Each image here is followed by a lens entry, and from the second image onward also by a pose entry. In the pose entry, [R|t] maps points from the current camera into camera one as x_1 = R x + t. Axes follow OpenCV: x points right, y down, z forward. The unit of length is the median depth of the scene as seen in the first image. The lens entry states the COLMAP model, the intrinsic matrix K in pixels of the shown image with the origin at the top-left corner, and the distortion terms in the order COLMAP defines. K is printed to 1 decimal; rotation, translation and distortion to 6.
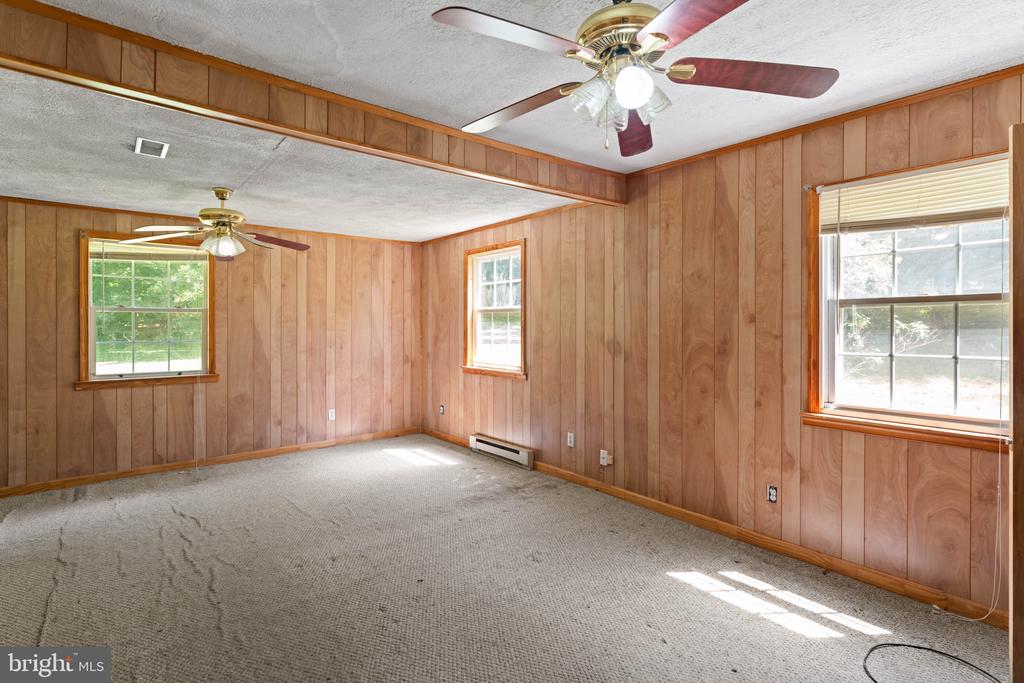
lens RADIAL K [[502.0, 0, 502.4], [0, 502.0, 327.2], [0, 0, 1]] dist [-0.000957, -0.001183]
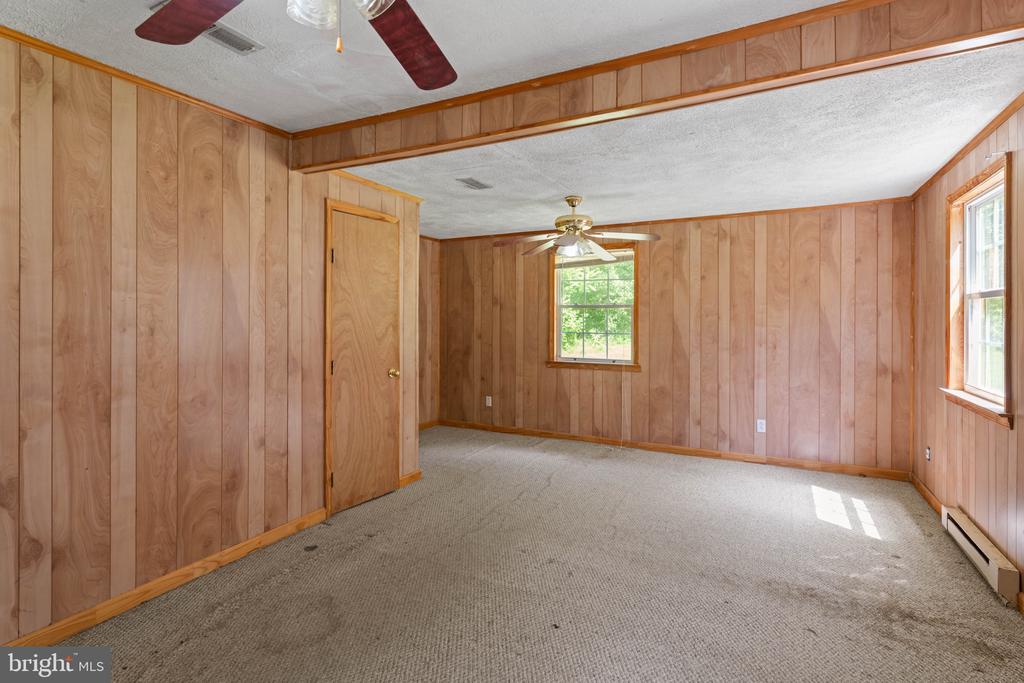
lens RADIAL K [[502.0, 0, 514.2], [0, 502.0, 317.9], [0, 0, 1]] dist [-0.000957, -0.001183]
pose [[0.398419, 0.000480, -0.917204, 0.363714], [-0.007438, 0.999969, -0.002708, -0.002384], [0.917174, 0.007901, 0.398410, 0.382287]]
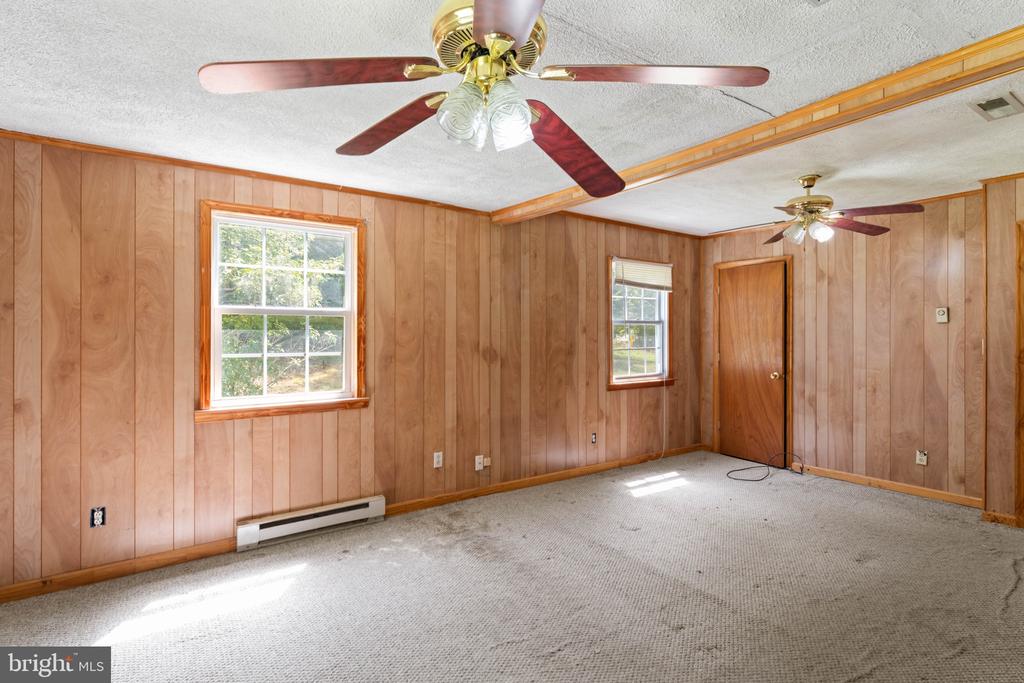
lens RADIAL K [[502.0, 0, 516.6], [0, 502.0, 333.0], [0, 0, 1]] dist [-0.000957, -0.001183]
pose [[0.060714, -0.004542, 0.998145, -0.806329], [0.002349, 0.999988, 0.004408, -0.010952], [-0.998152, 0.002077, 0.060724, 0.842770]]
